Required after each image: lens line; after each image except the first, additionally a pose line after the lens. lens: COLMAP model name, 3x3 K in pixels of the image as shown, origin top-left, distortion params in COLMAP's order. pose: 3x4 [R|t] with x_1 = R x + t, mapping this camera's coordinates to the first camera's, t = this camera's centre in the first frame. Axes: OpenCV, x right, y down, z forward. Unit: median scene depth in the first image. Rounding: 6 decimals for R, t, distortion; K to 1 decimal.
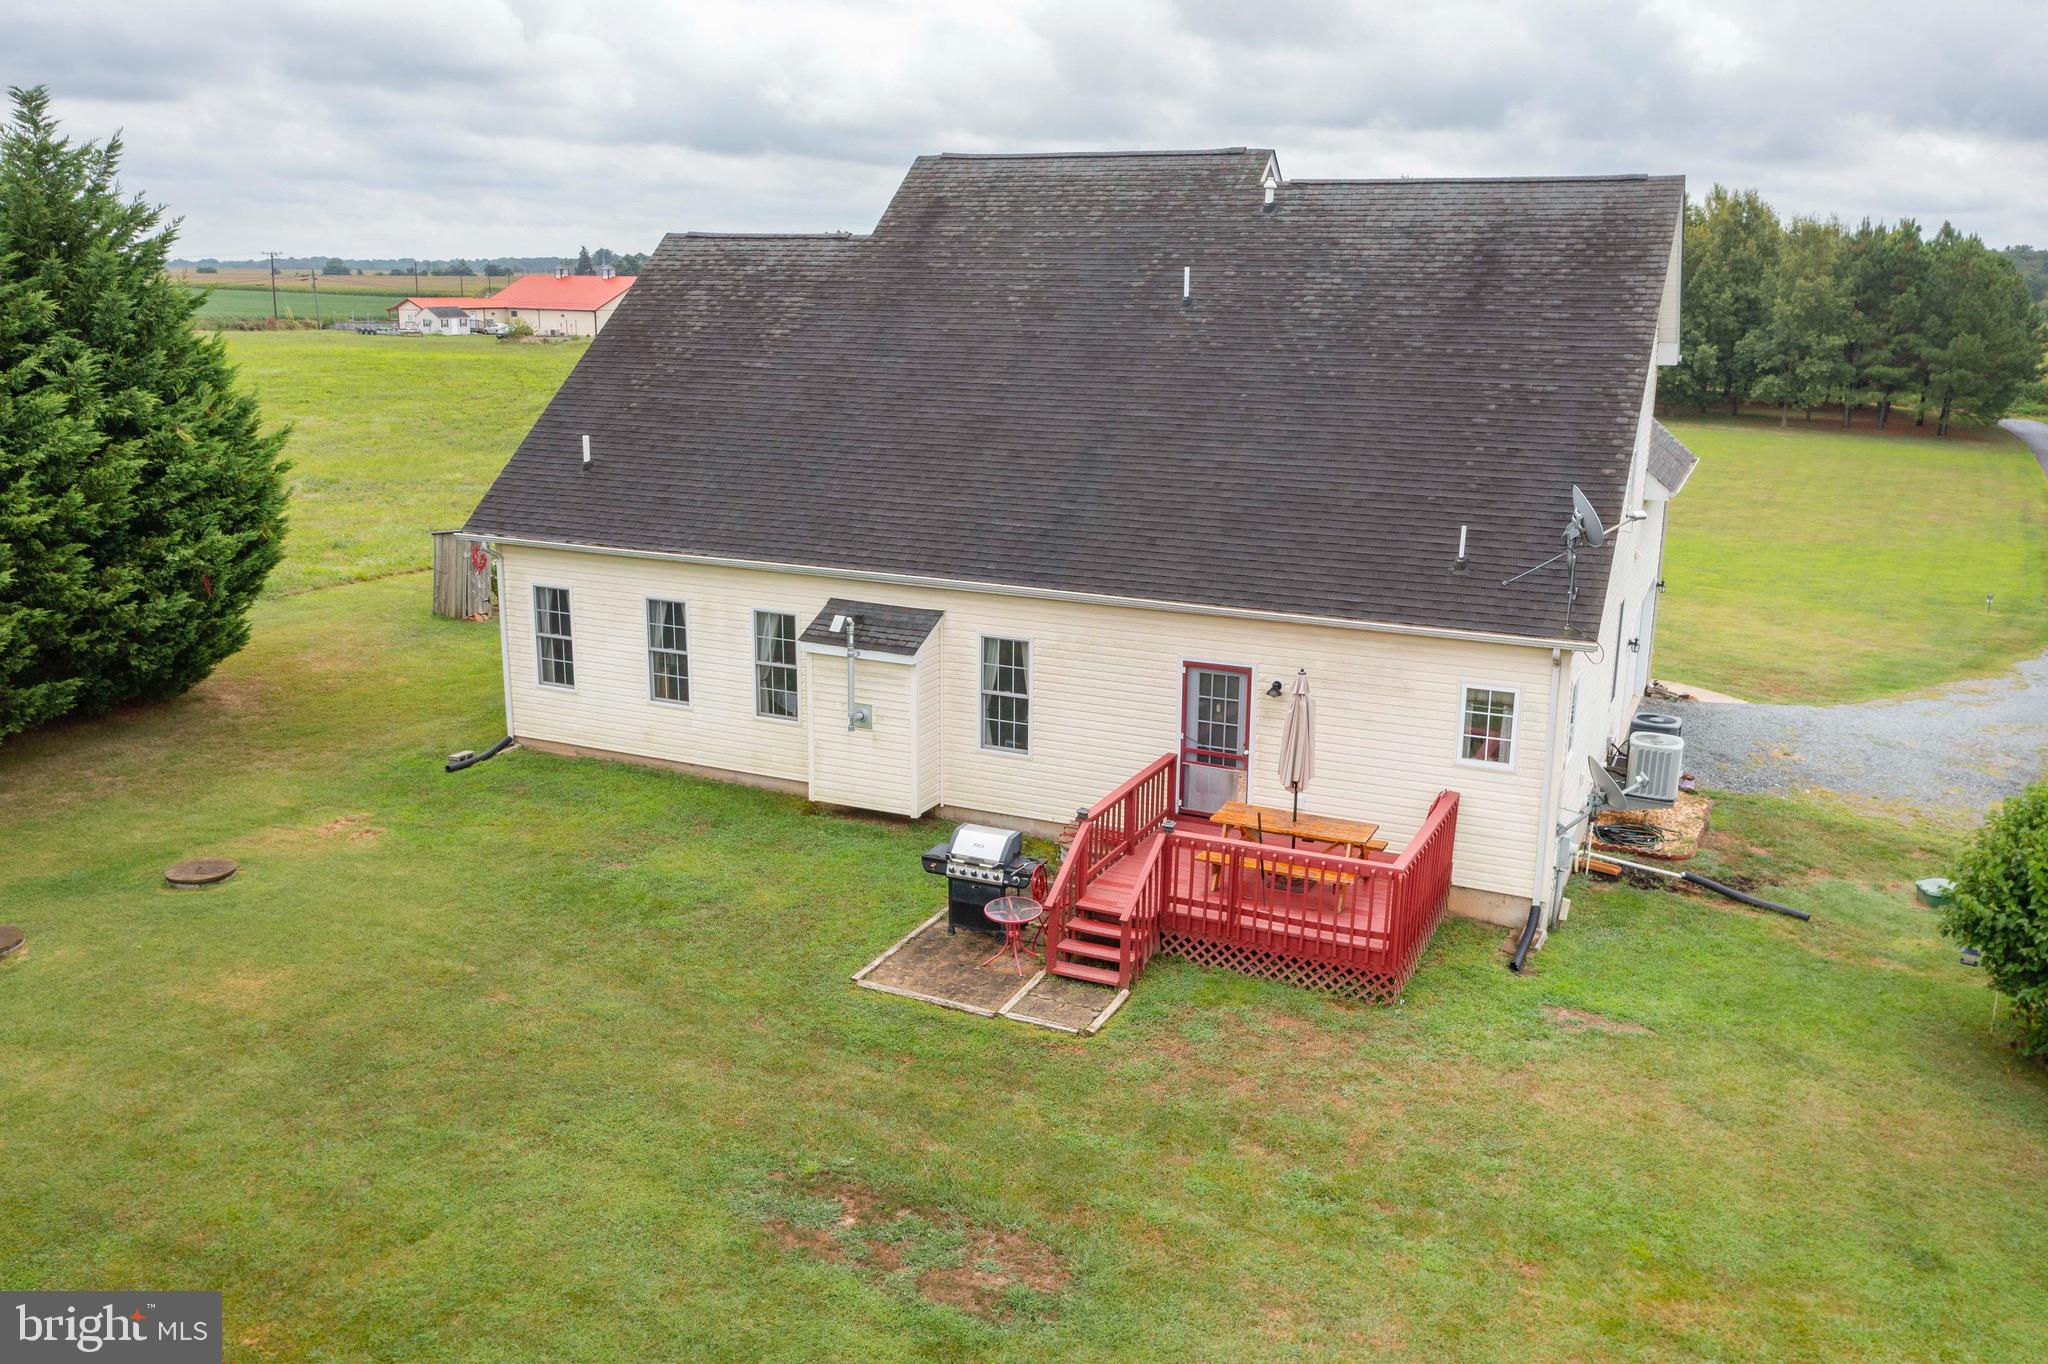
lens RADIAL K [[1695.6, 0, 1028.0], [0, 1695.6, 655.2], [0, 0, 1]] dist [-0.002404, 0.001738]
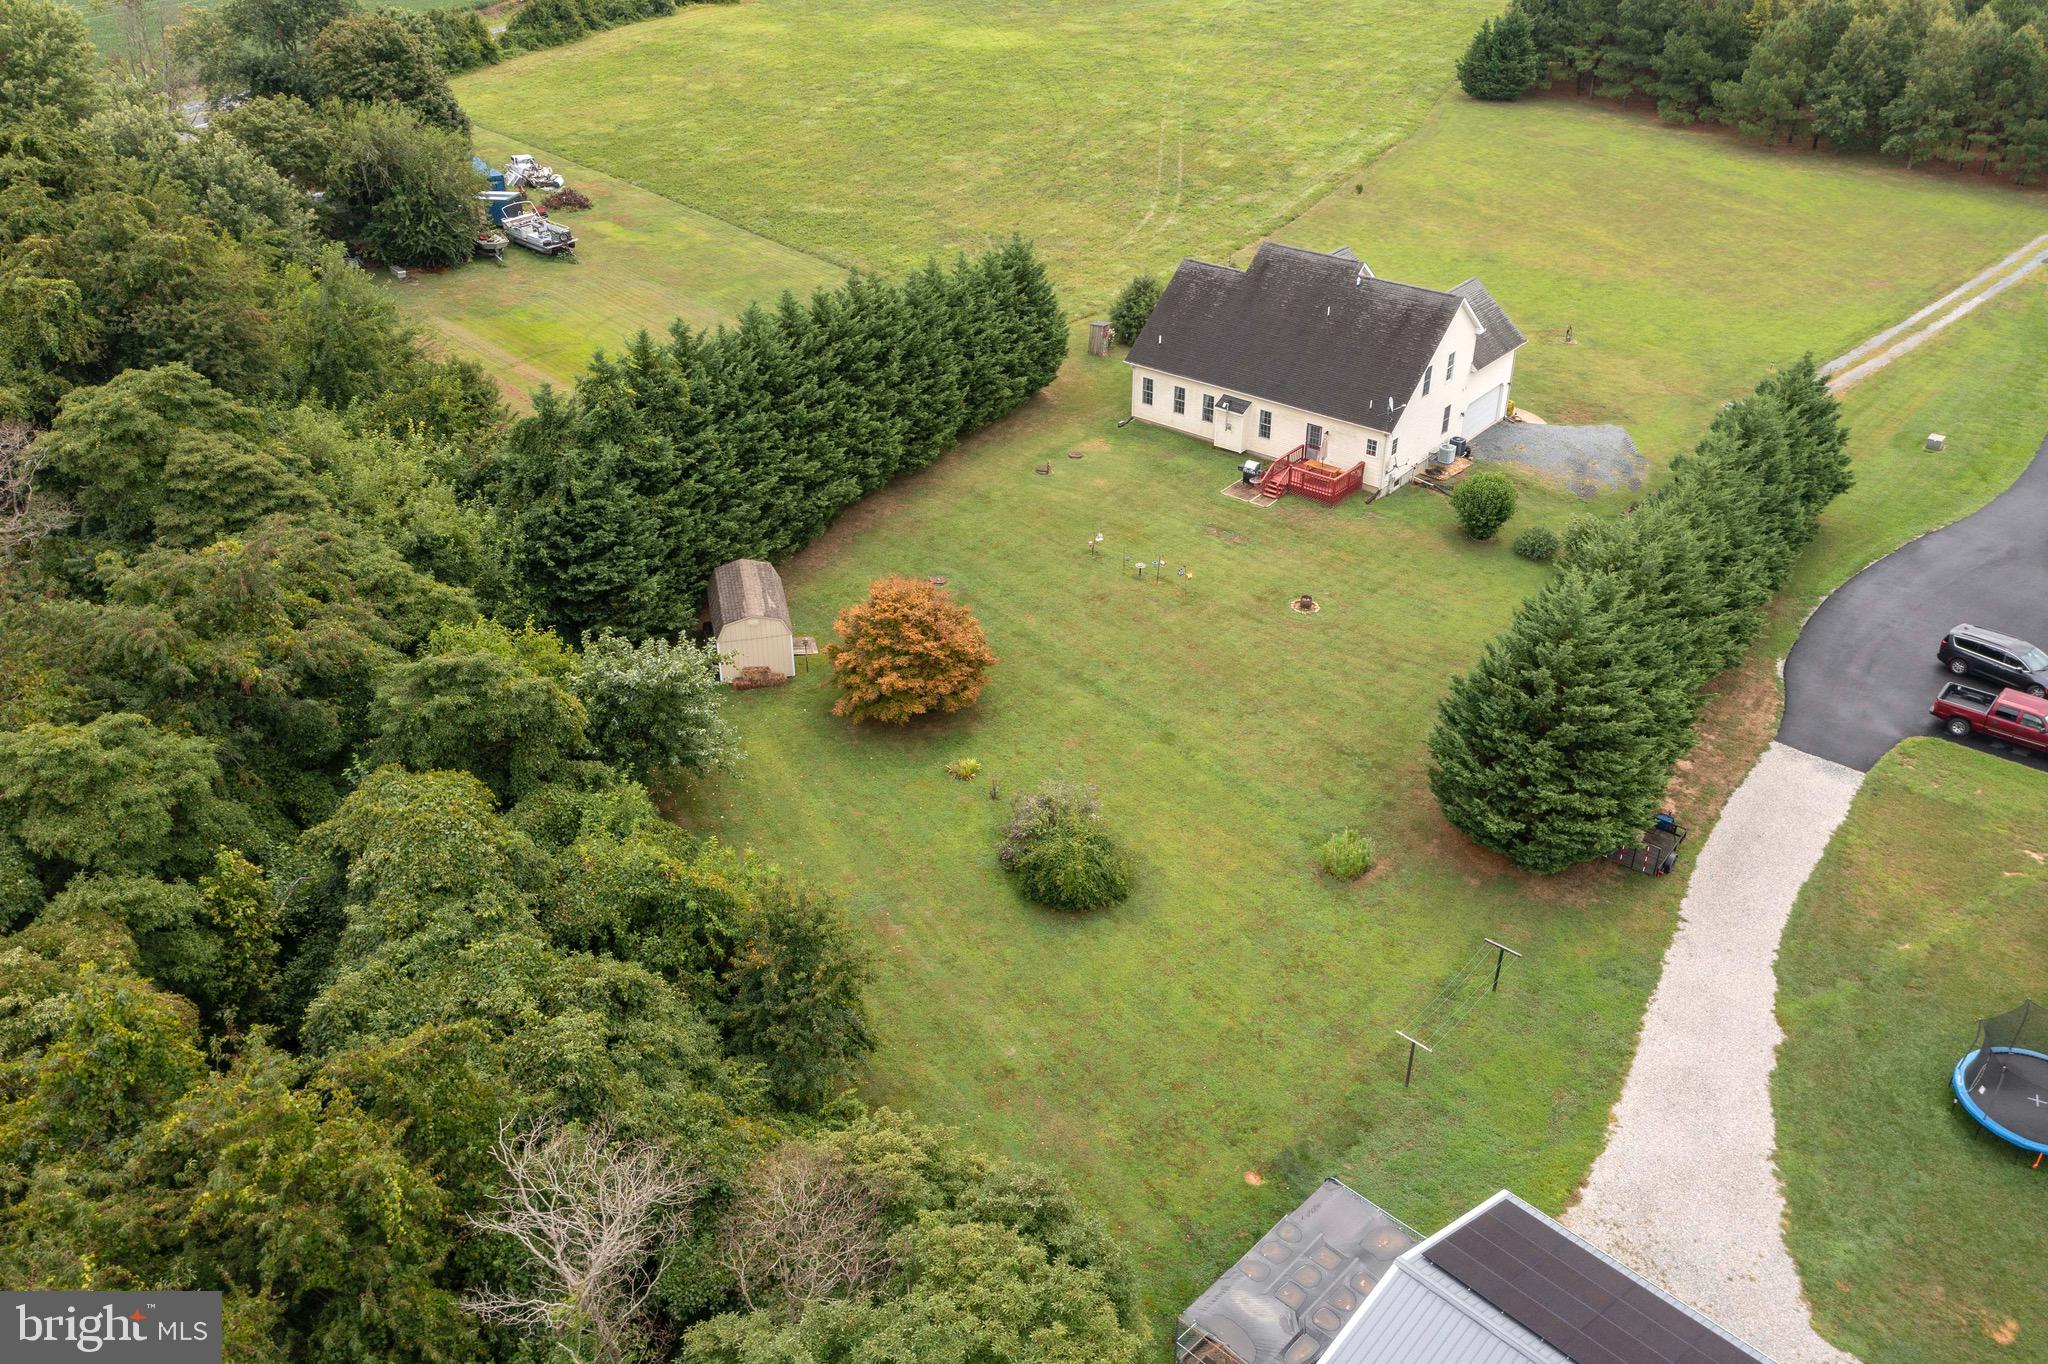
lens RADIAL K [[1911.1, 0, 1024.0], [0, 1911.1, 682.0], [0, 0, 1]] dist [-0.011304, 0.002379]
pose [[0.973081, 0.114547, -0.199981, 0.406646], [-0.051885, 0.954343, 0.294172, -0.698084], [0.224547, -0.275877, 0.934596, -3.520568]]
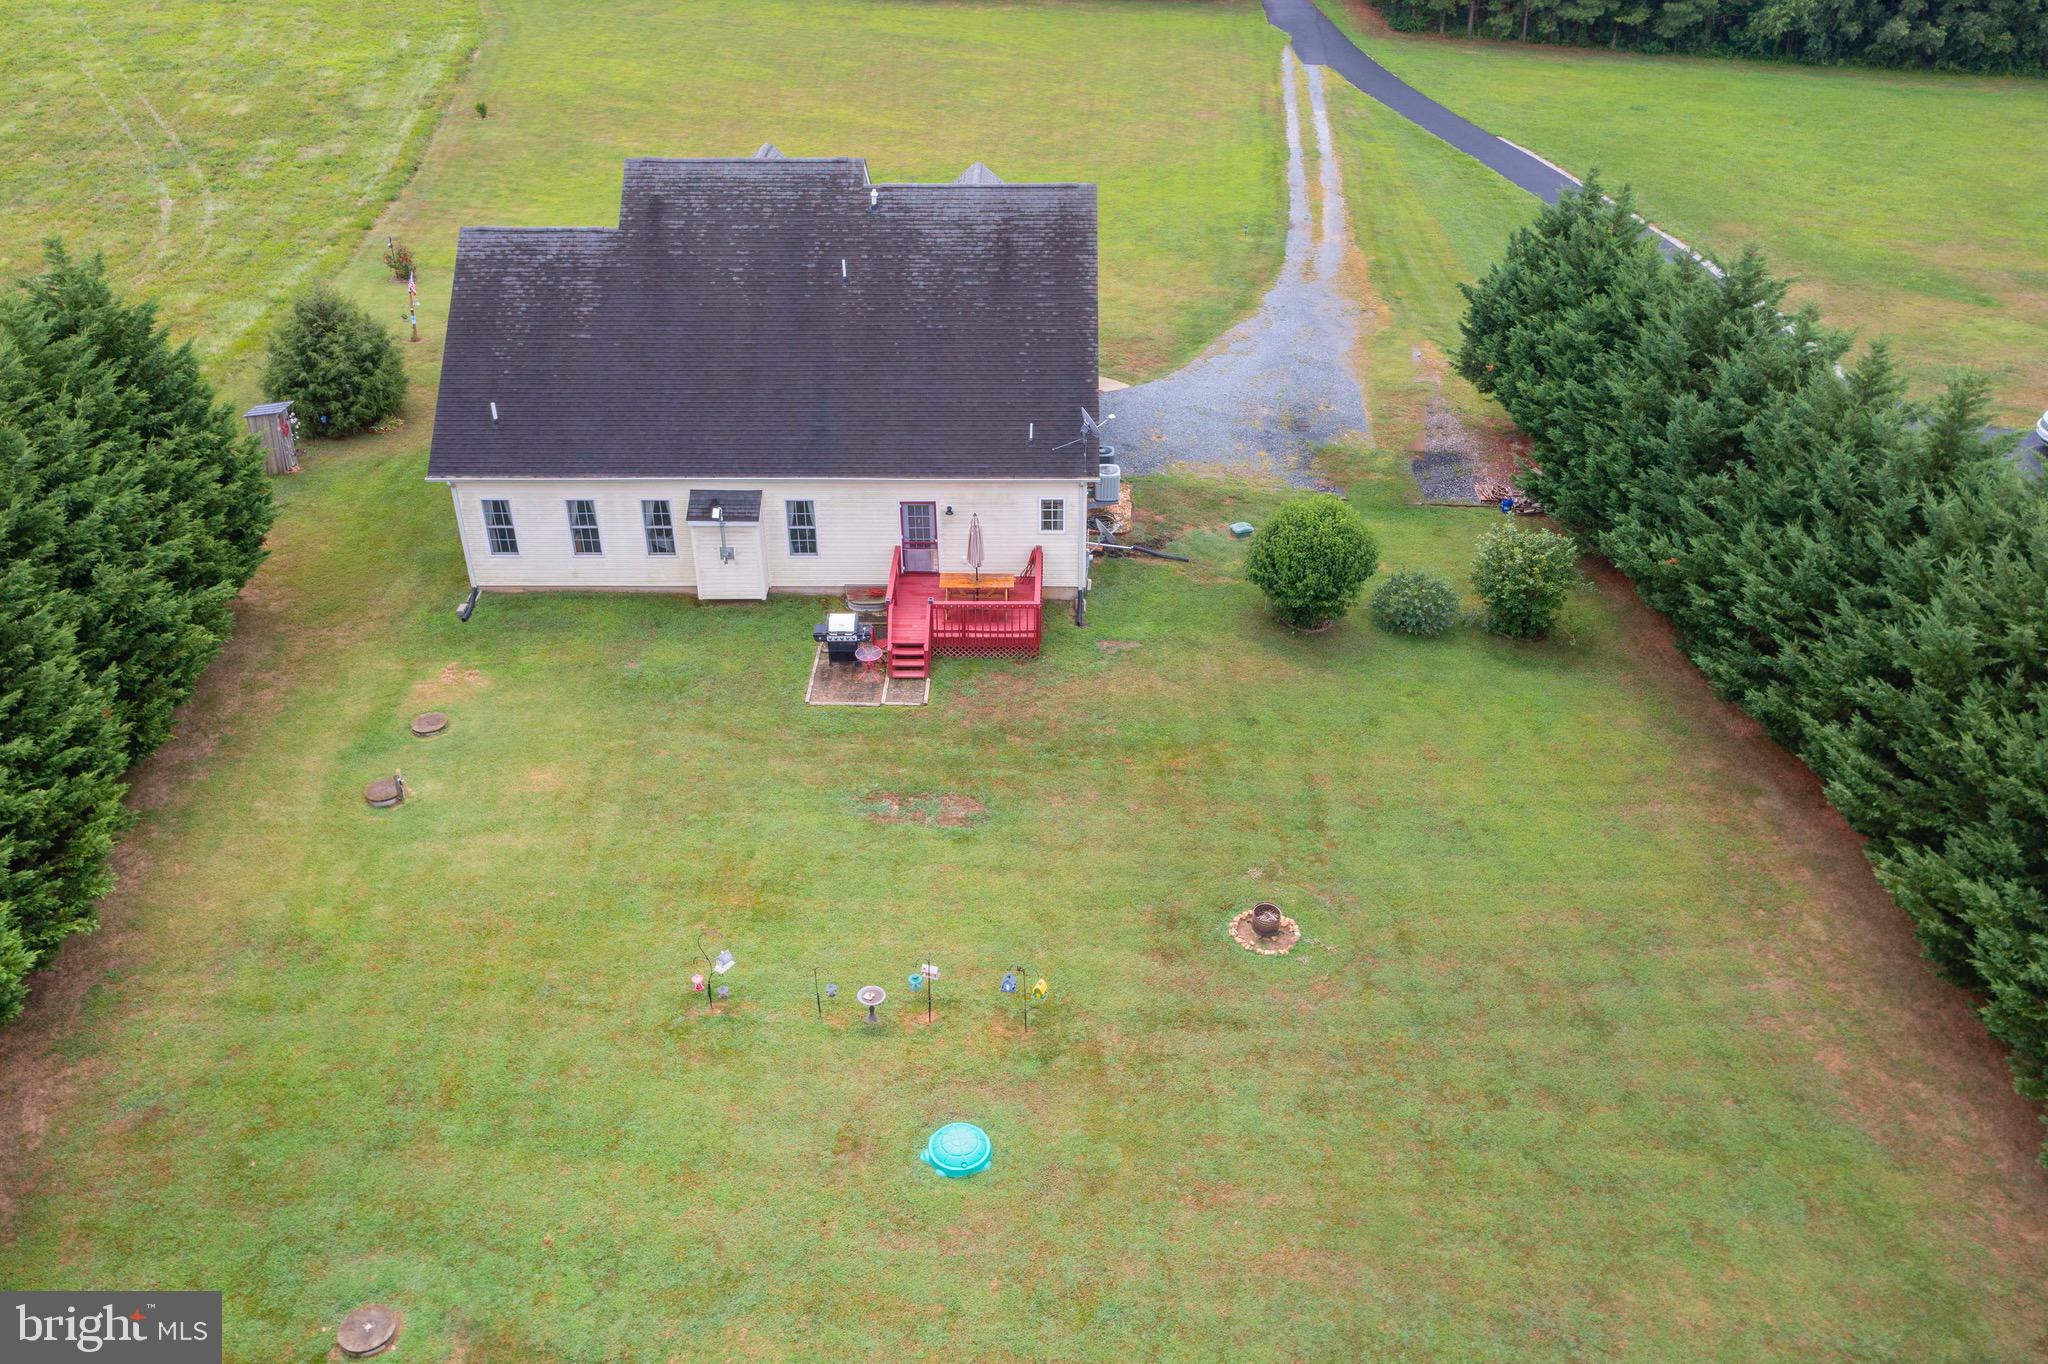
lens RADIAL K [[1661.6, 0, 1168.1], [0, 1661.6, 692.8], [0, 0, 1]] dist [-0.002484, 0.005794]
pose [[0.886186, -0.230727, 0.401795, -0.444232], [0.081204, 0.931112, 0.355580, -0.436811], [-0.456158, -0.282482, 0.843874, -0.806930]]
